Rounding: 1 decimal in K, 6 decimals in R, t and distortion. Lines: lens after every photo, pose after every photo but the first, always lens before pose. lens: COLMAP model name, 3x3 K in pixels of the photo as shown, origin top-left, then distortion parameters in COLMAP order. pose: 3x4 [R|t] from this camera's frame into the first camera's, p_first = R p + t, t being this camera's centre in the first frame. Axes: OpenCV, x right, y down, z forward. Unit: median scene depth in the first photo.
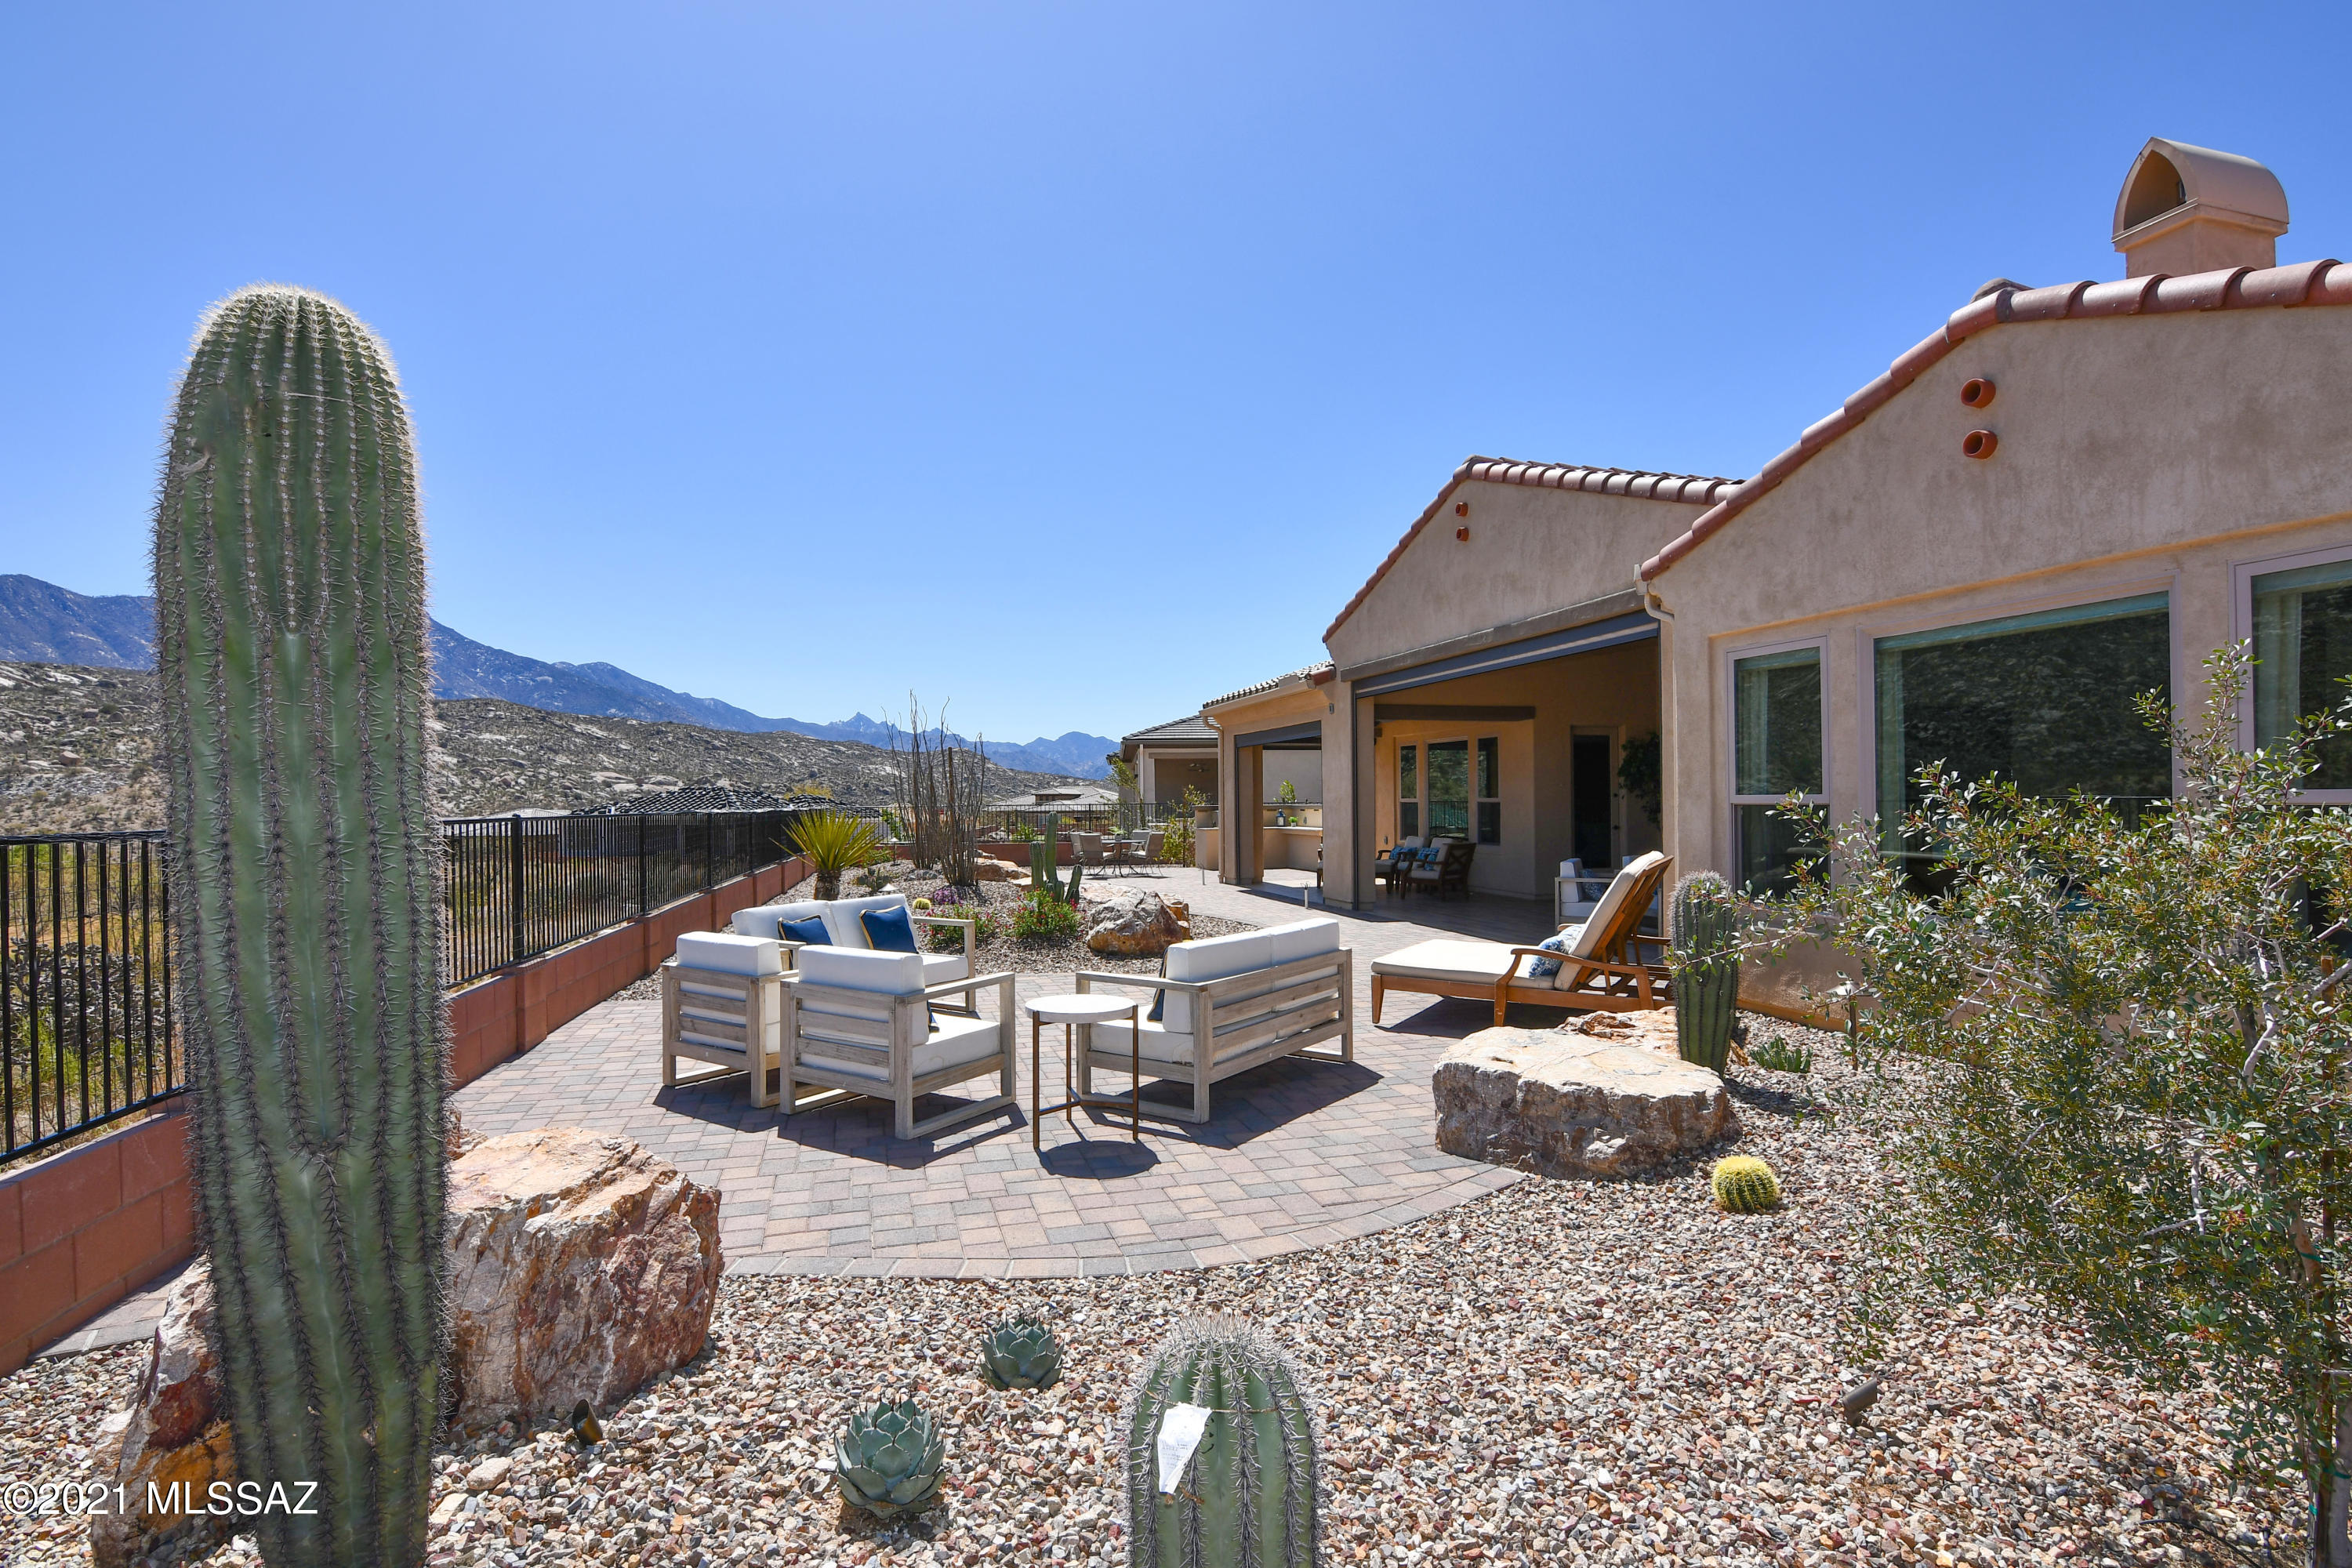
lens RADIAL K [[1135.1, 0, 1170.5], [0, 1135.1, 798.3], [0, 0, 1]] dist [-0.005636, -0.010337]
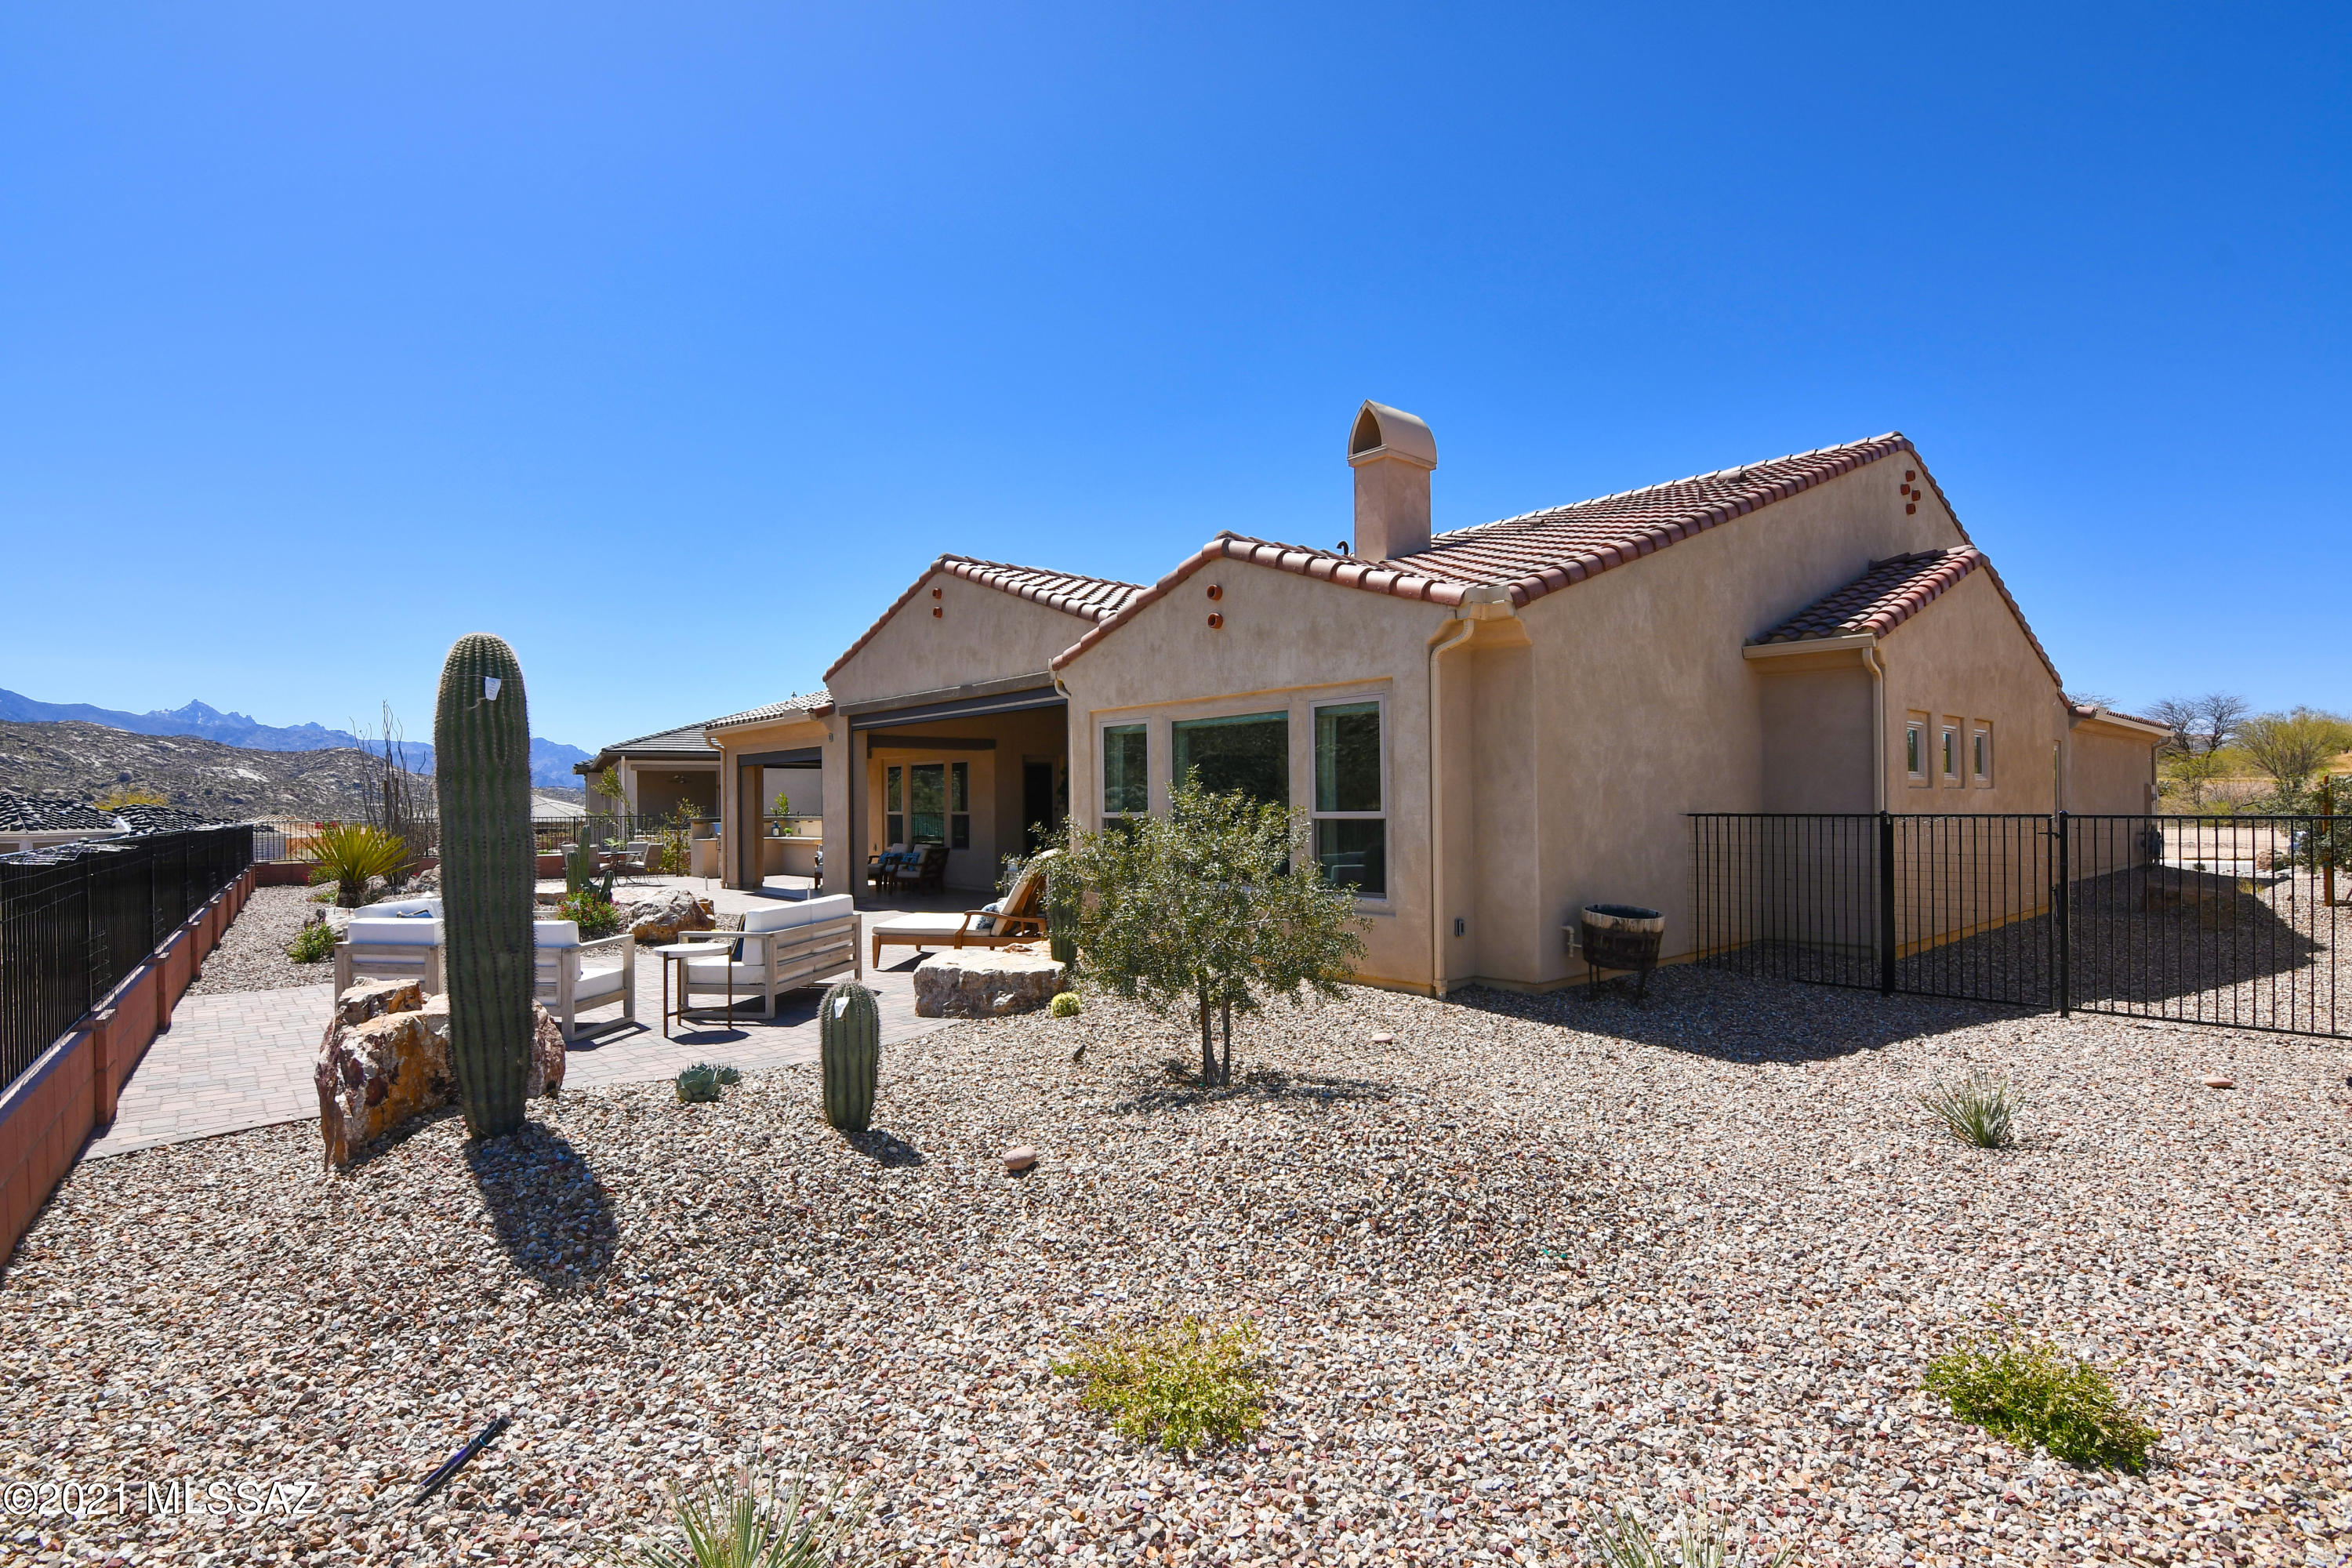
lens RADIAL K [[1135.1, 0, 1170.5], [0, 1135.1, 798.3], [0, 0, 1]] dist [-0.005636, -0.010337]
pose [[0.901397, 0.003117, 0.432982, -0.114744], [0.000533, 0.999965, -0.008309, -0.009832], [-0.432993, 0.007720, 0.901364, -0.506626]]
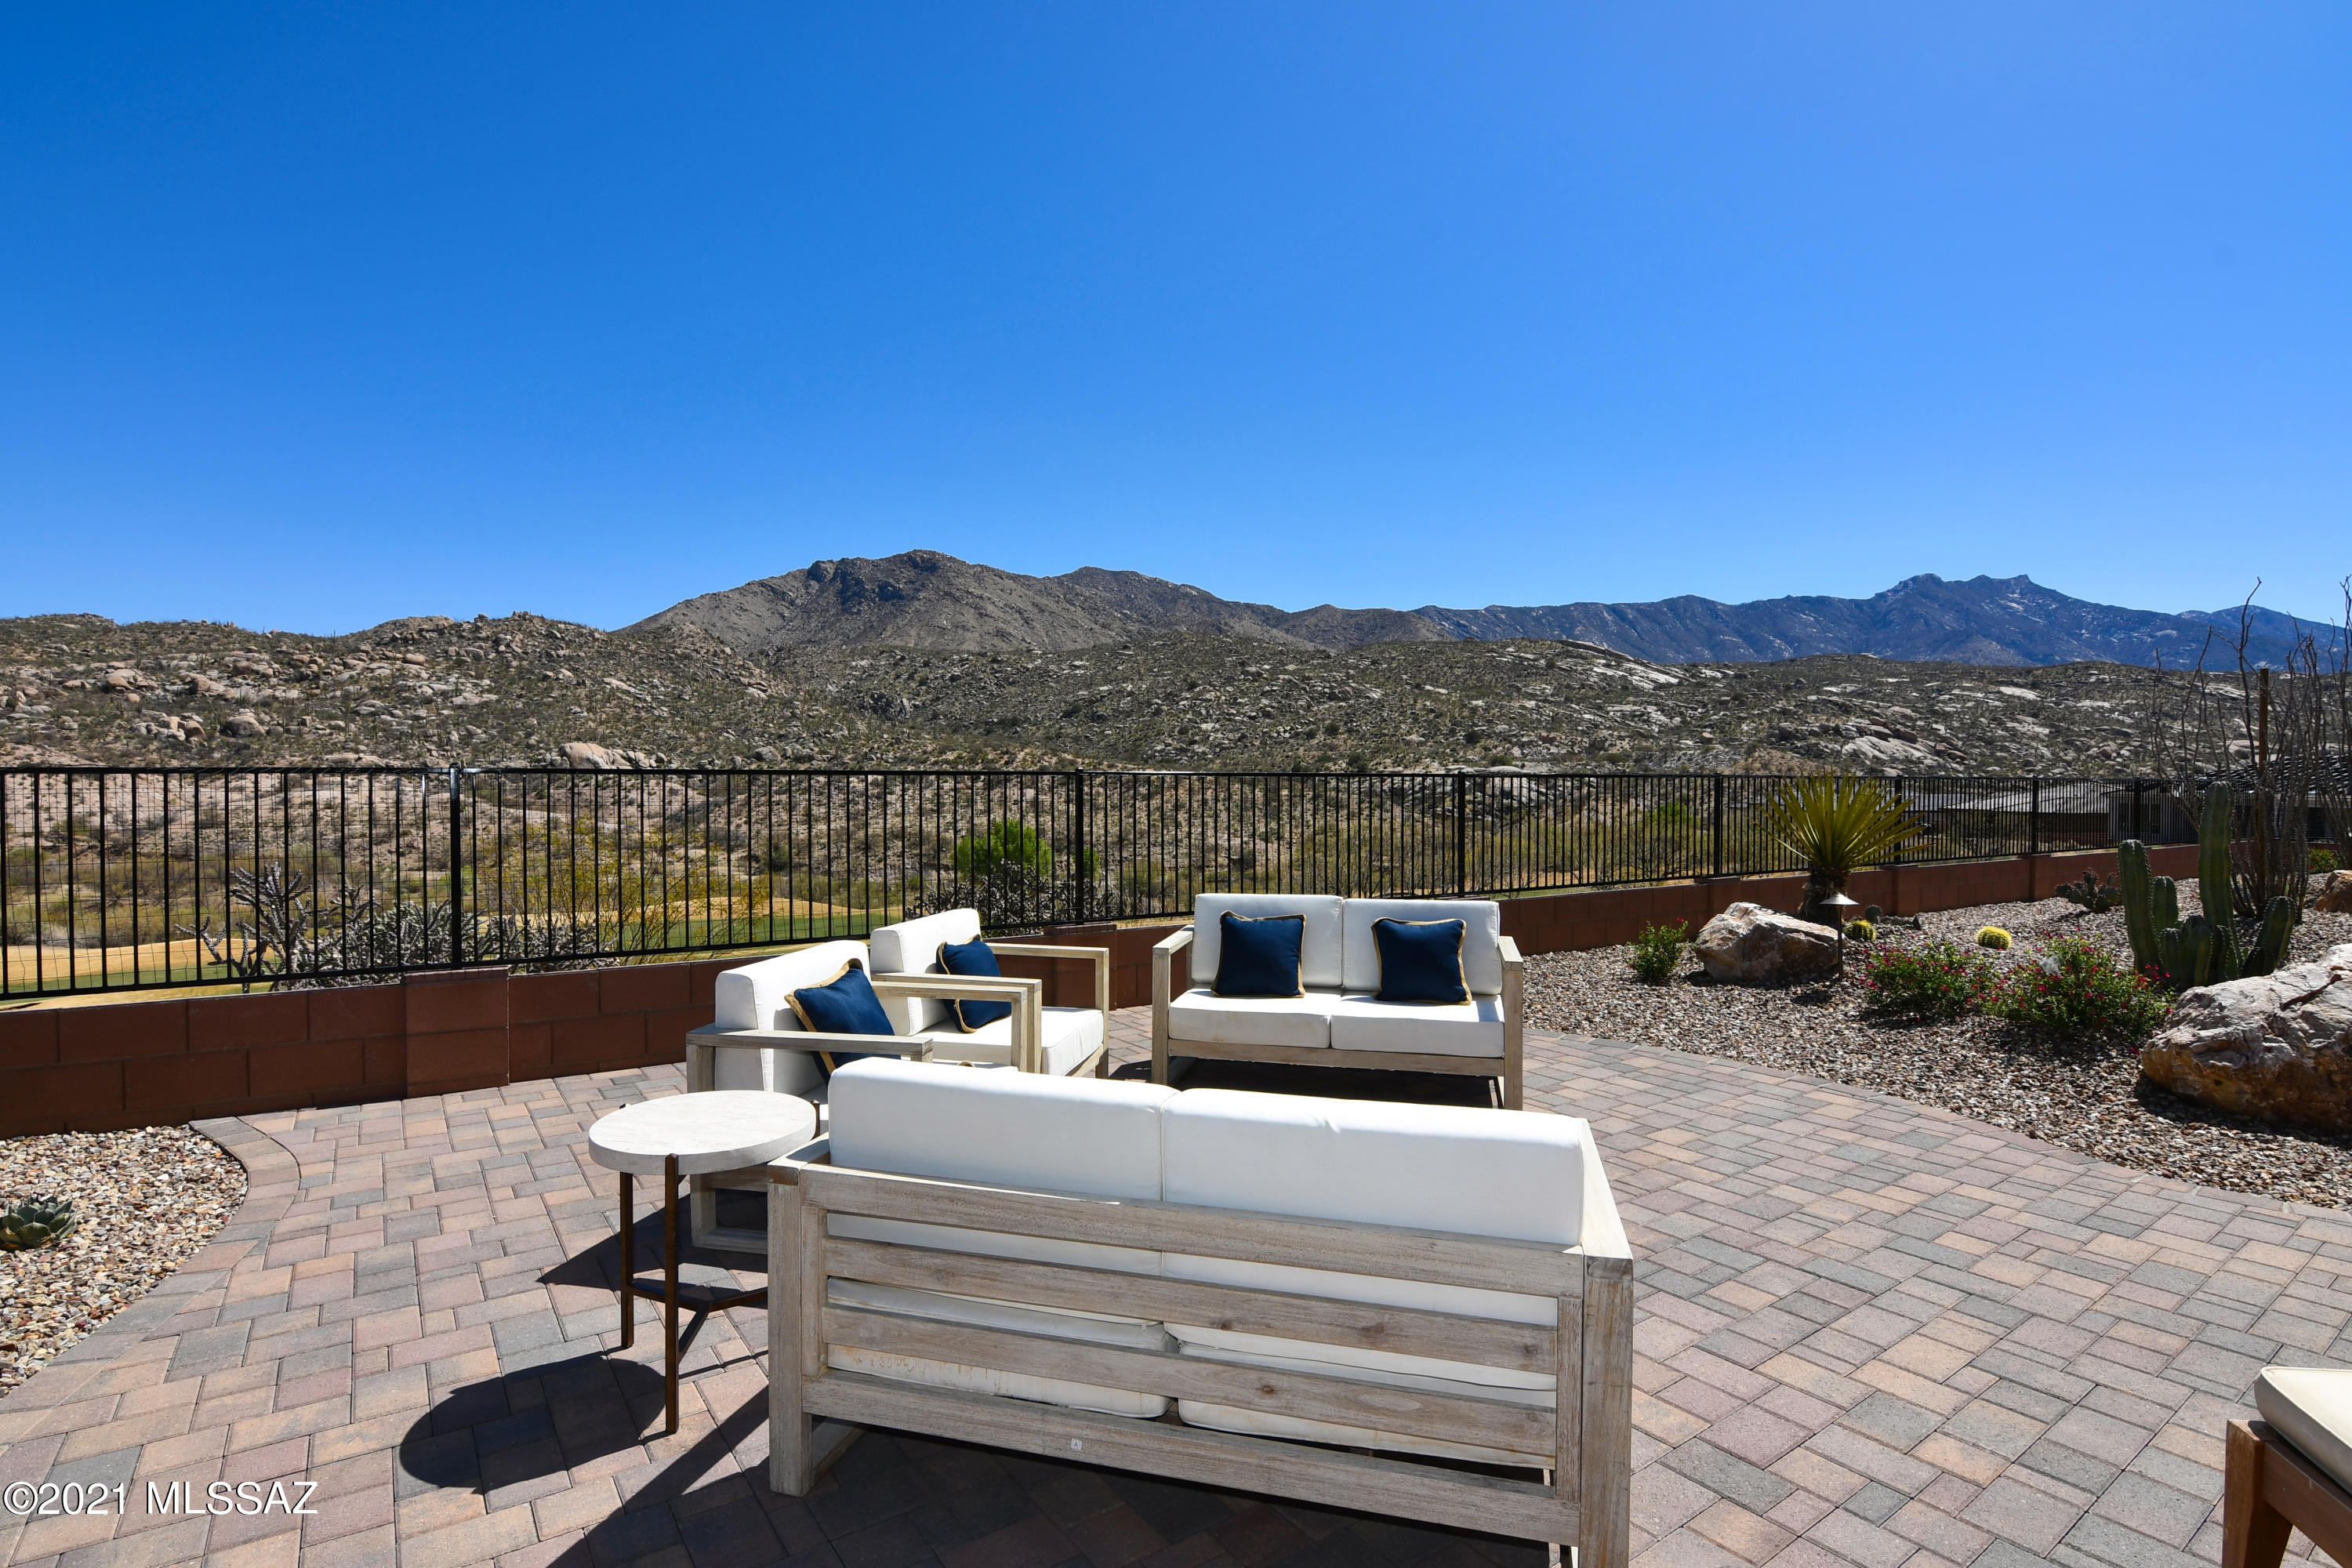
lens RADIAL K [[1140.0, 0, 1168.0], [0, 1140.0, 804.7], [0, 0, 1]] dist [-0.003800, -0.010098]
pose [[0.336987, 0.031065, -0.940997, 0.333707], [-0.003543, 0.999490, 0.031727, 0.013773], [0.941503, -0.007358, 0.336925, 0.719813]]
